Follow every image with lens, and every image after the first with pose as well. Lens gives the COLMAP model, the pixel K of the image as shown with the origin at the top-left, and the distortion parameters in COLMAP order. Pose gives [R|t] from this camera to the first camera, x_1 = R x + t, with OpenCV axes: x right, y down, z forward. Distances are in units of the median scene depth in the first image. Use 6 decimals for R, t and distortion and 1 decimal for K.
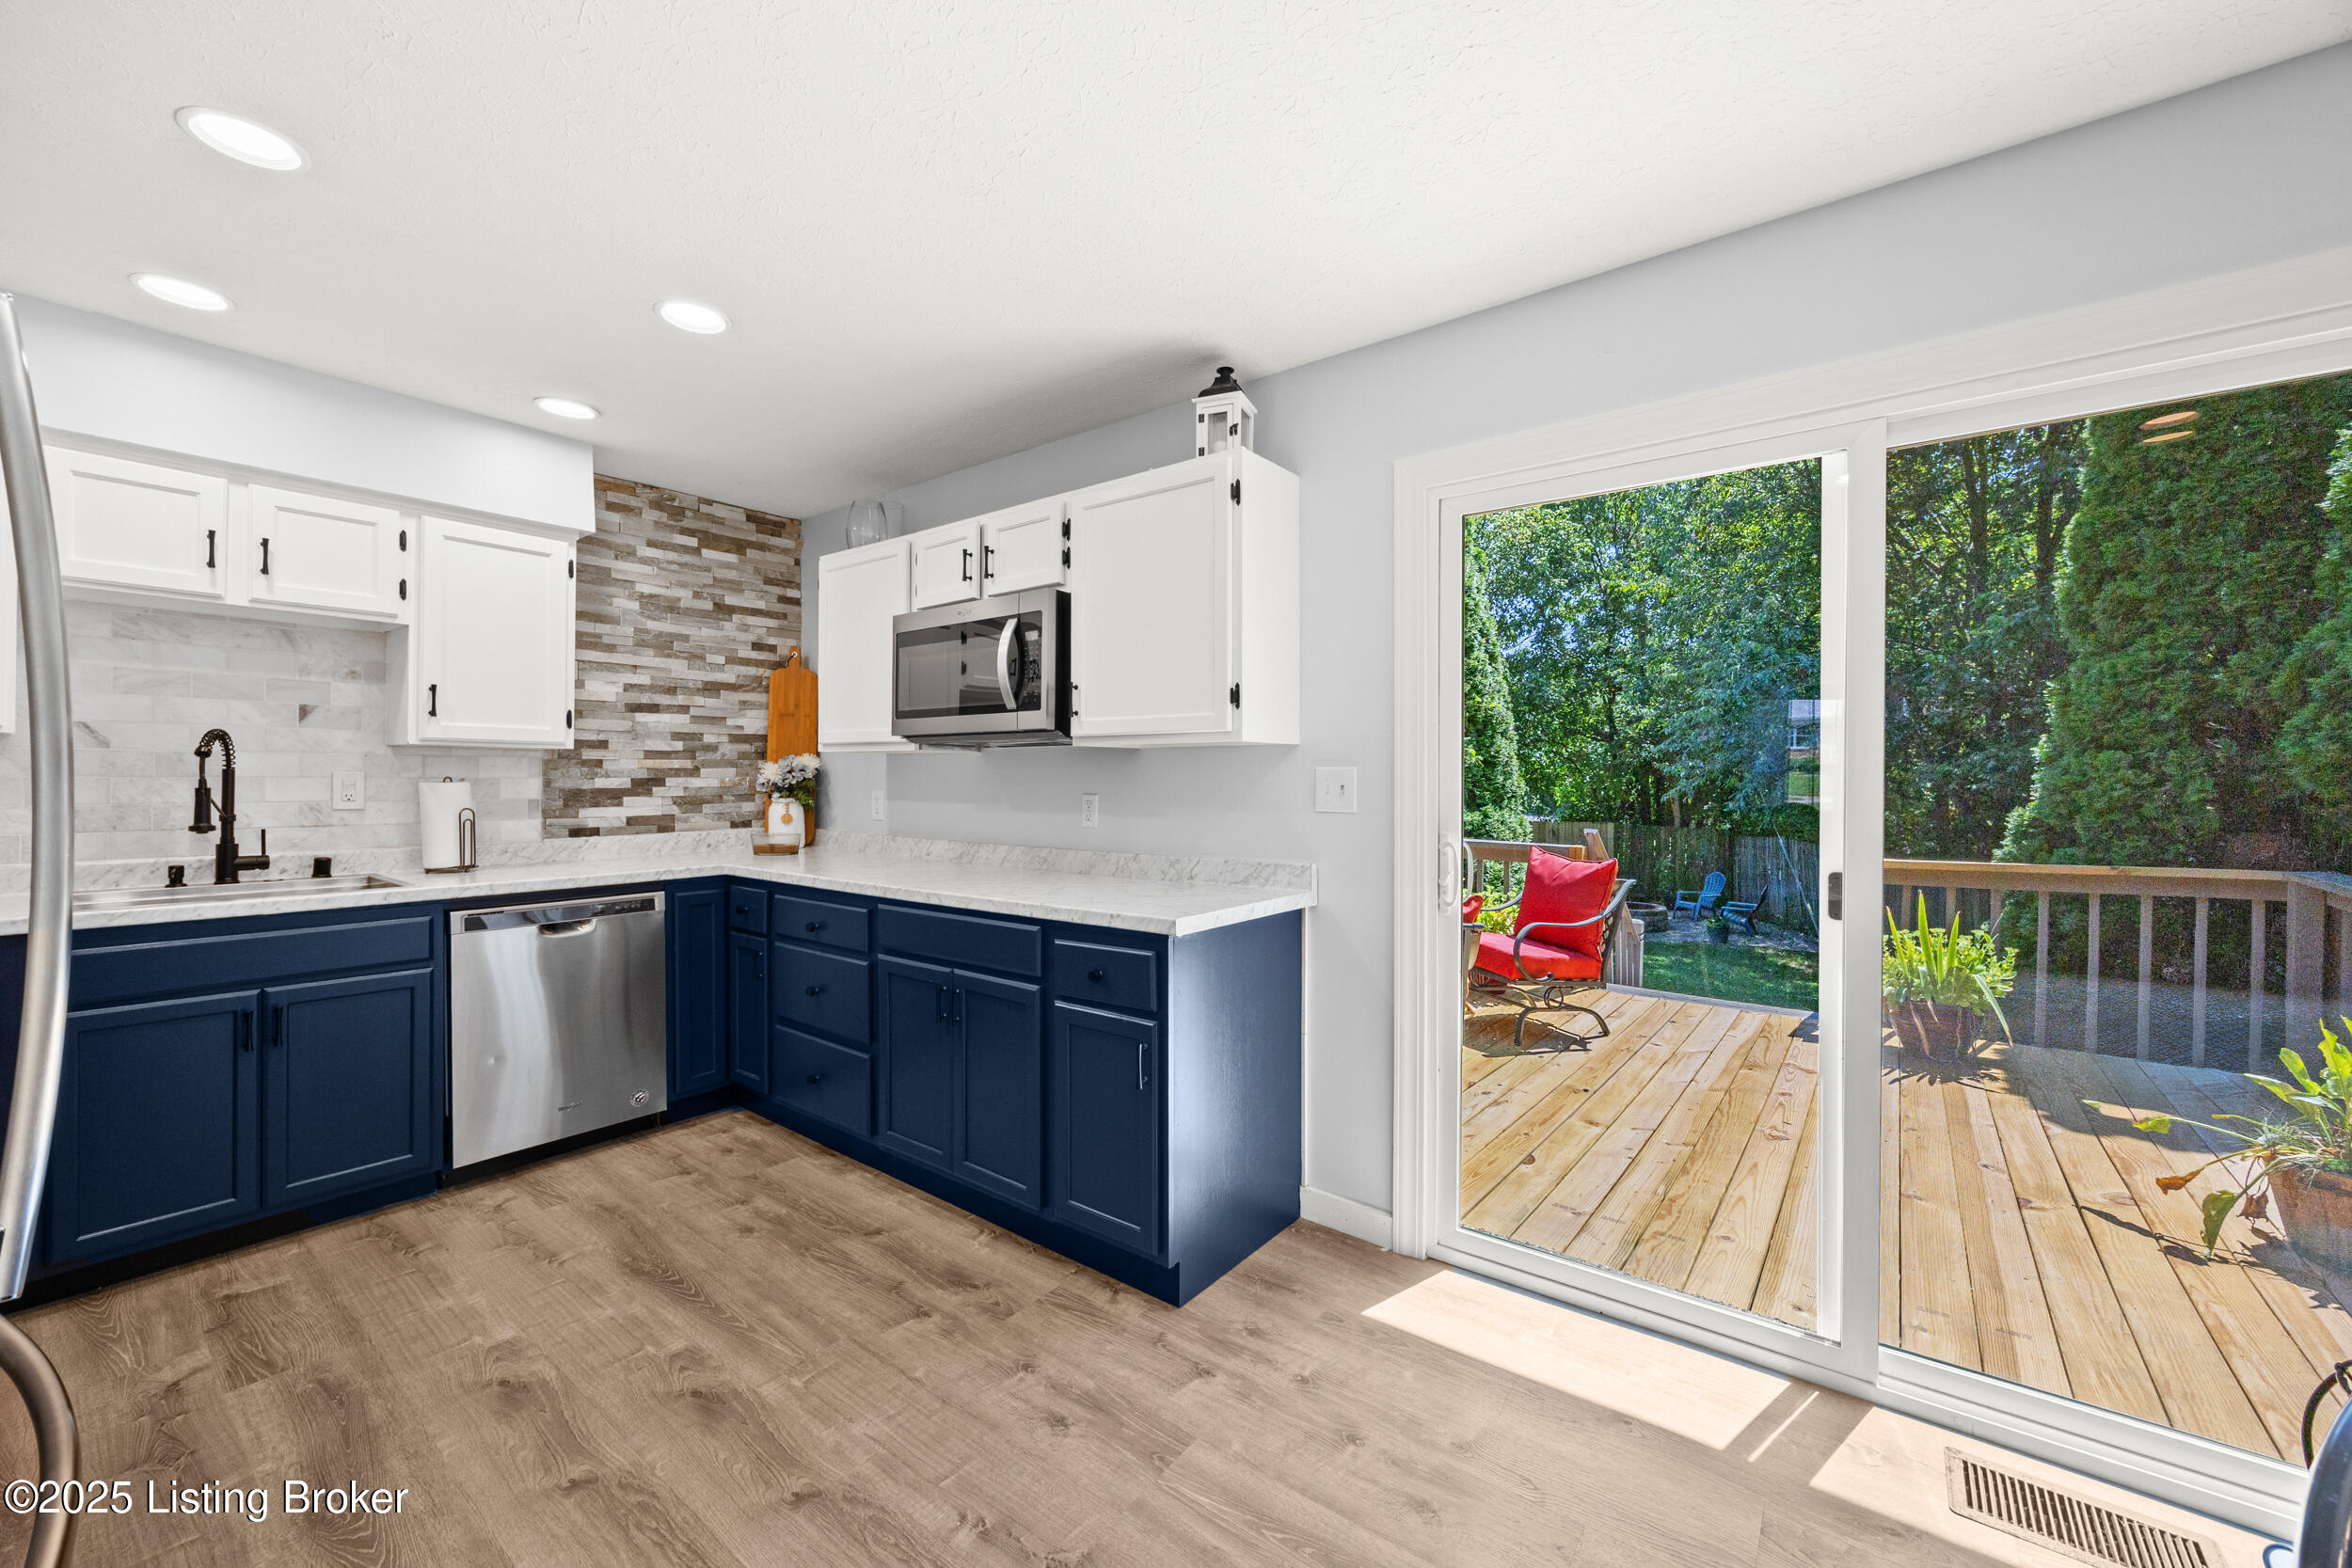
lens RADIAL K [[913.6, 0, 1167.5], [0, 913.6, 786.0], [0, 0, 1]] dist [-0.002622, -0.000253]
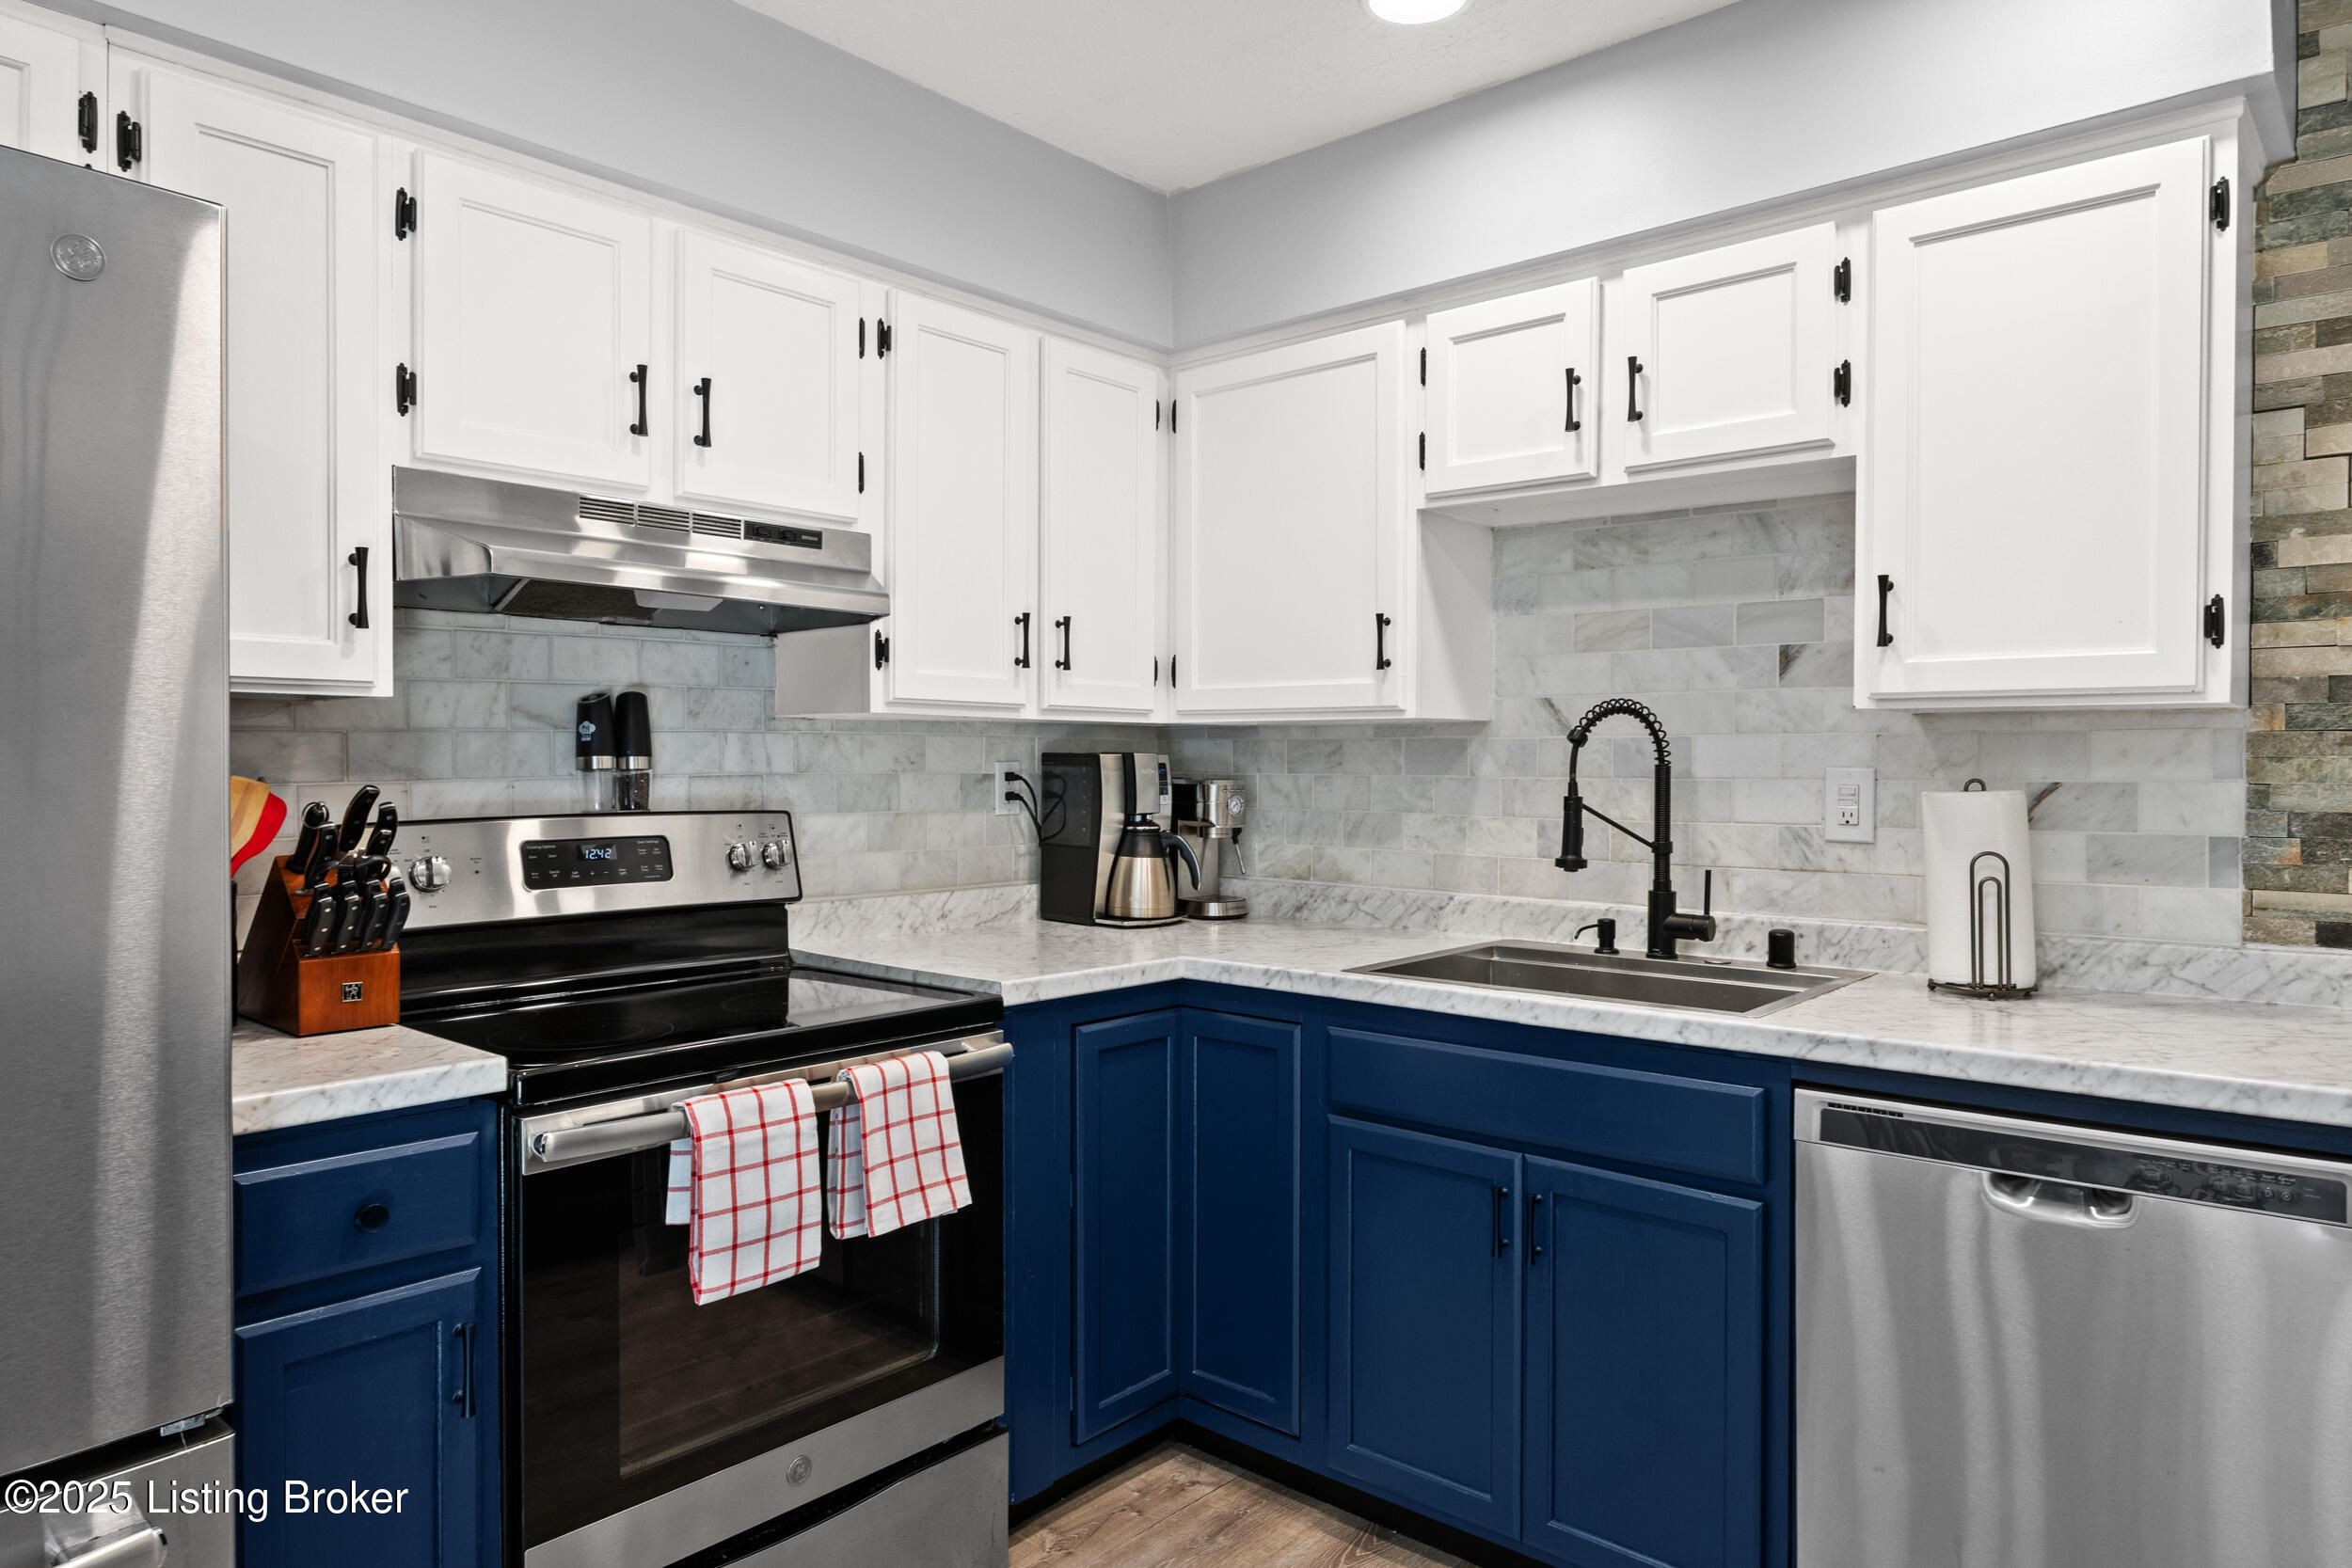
lens RADIAL K [[1437.3, 0, 1135.2], [0, 1437.3, 773.6], [0, 0, 1]] dist [-0.007843, -0.001243]
pose [[-0.046922, 0.001262, -0.998898, -0.071828], [-0.009647, 0.999952, 0.001716, -0.009976], [0.998852, 0.009717, -0.046907, 0.625676]]
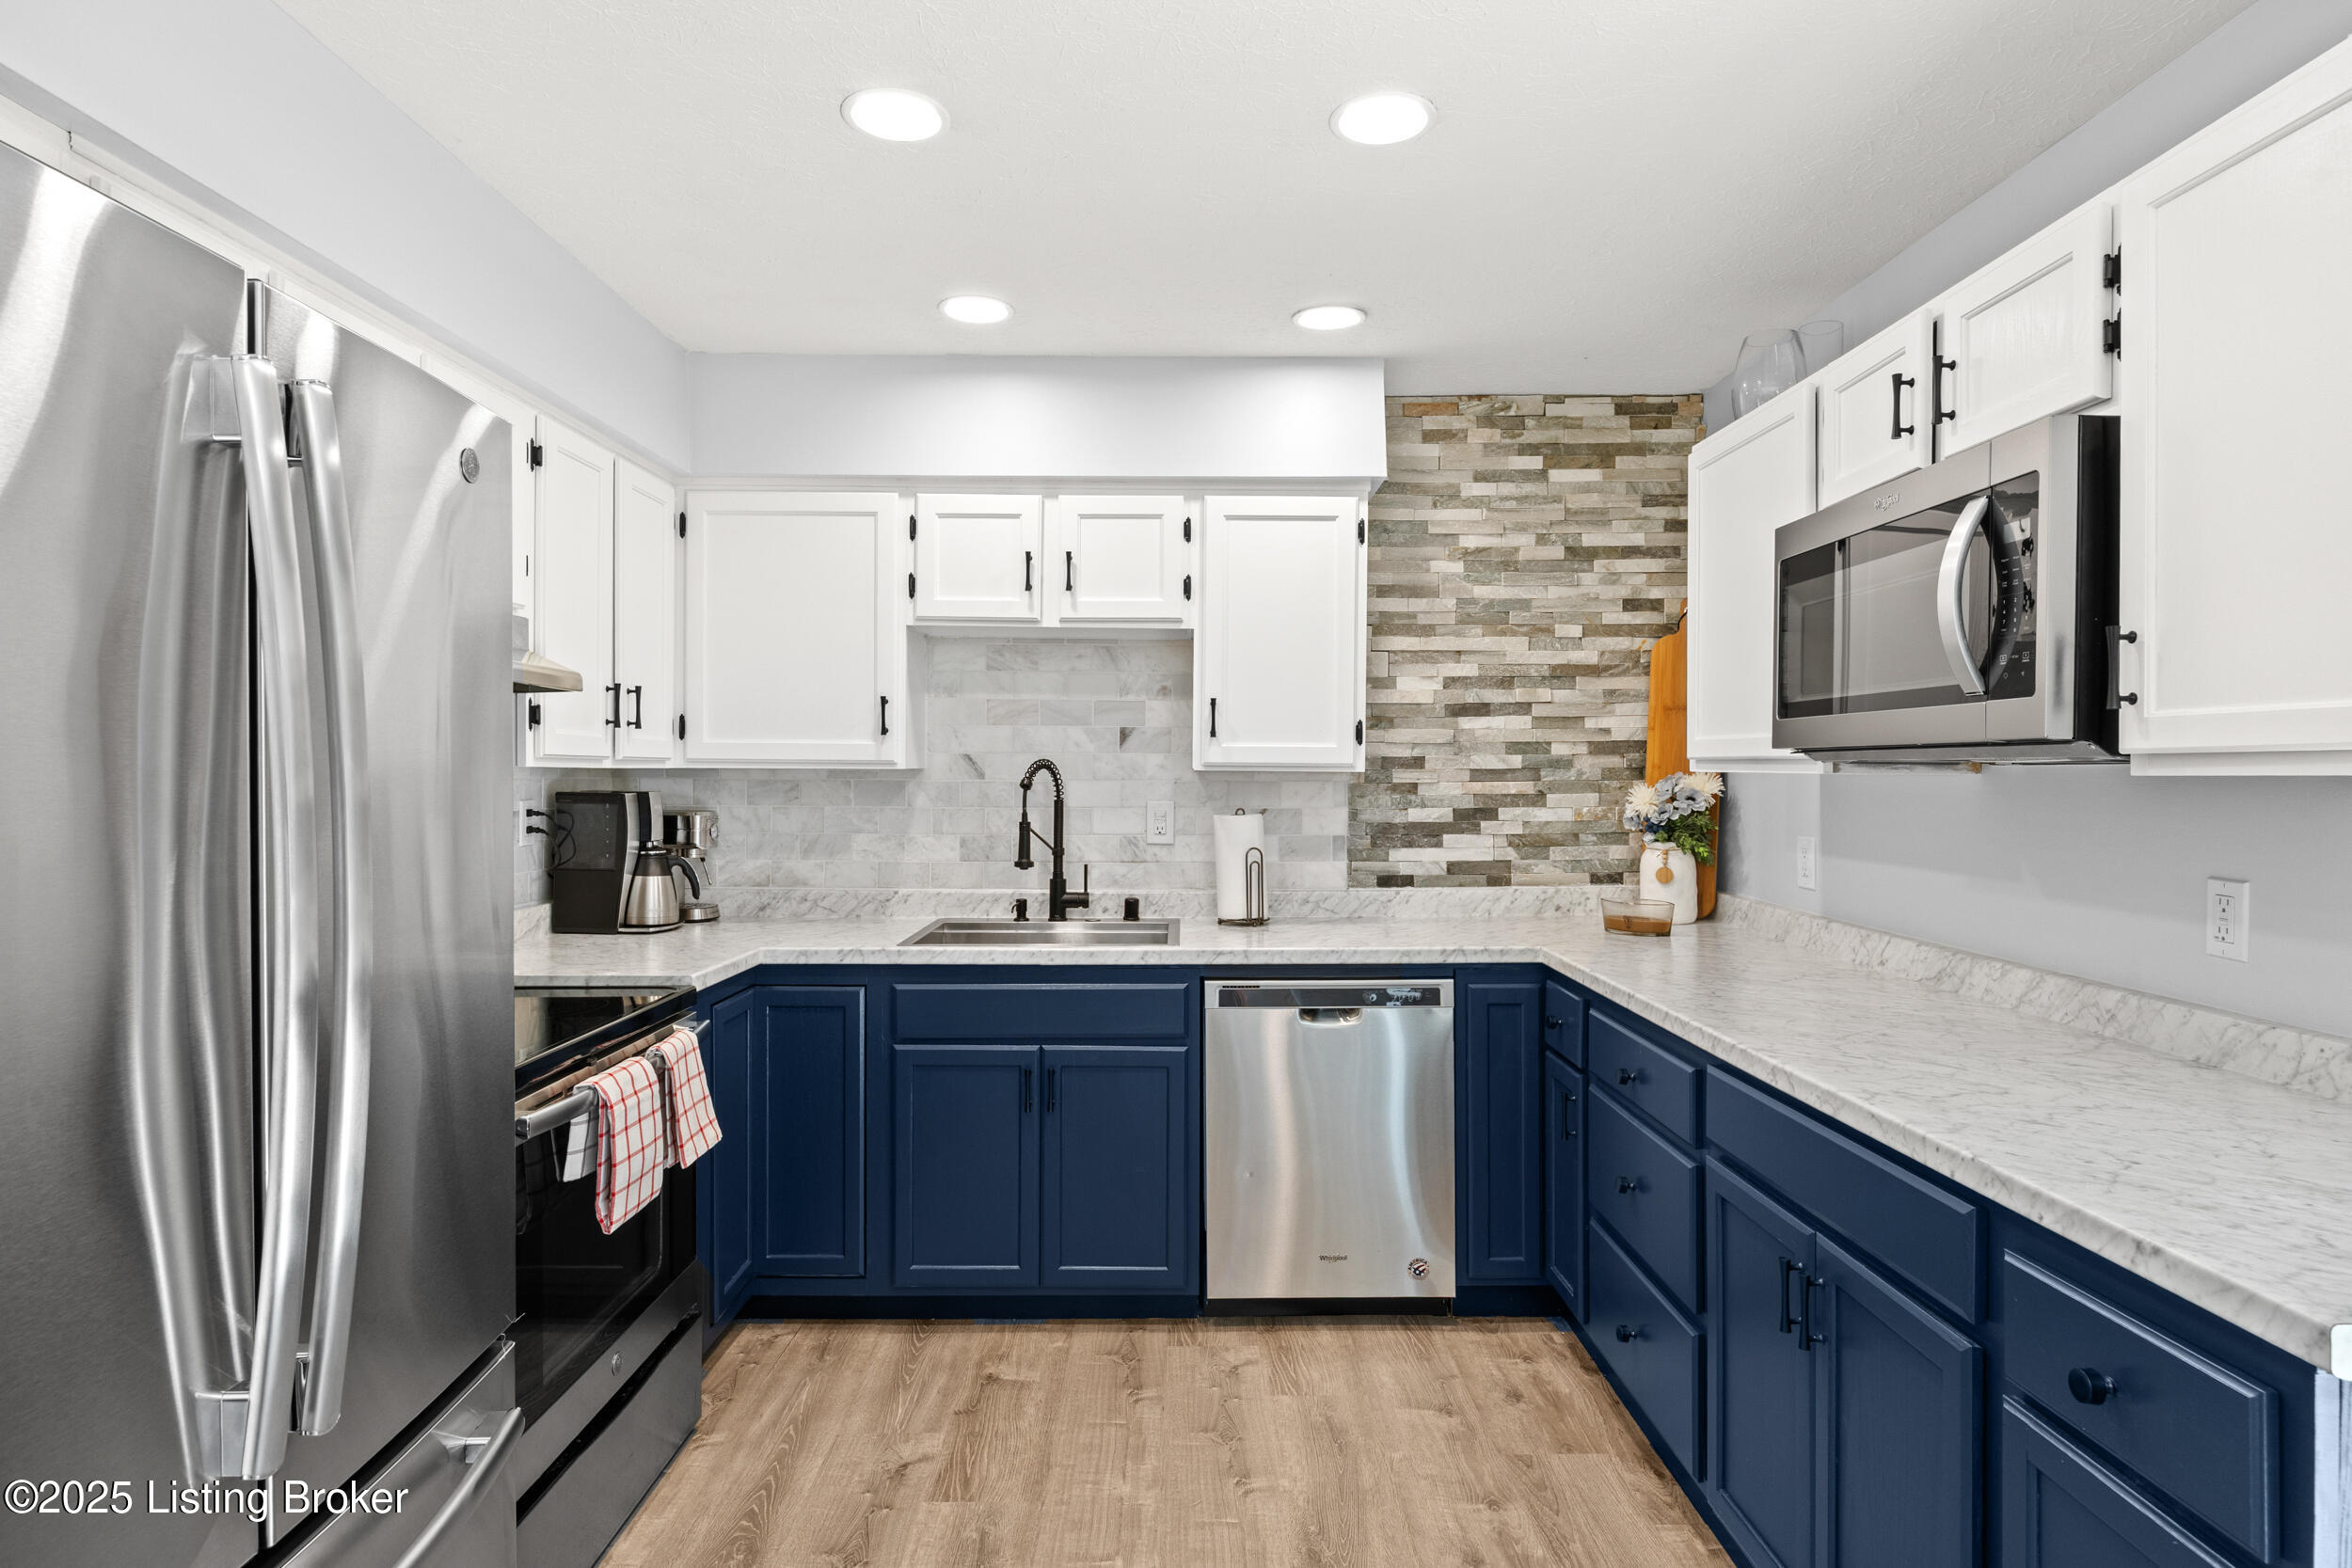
lens RADIAL K [[1270.4, 0, 1168.2], [0, 1270.4, 781.9], [0, 0, 1]] dist [-0.007604, -0.000546]
pose [[0.620199, 0.001395, -0.784443, 0.067469], [-0.003848, 0.999992, -0.001265, -0.032231], [0.784435, 0.003803, 0.620199, 0.241074]]
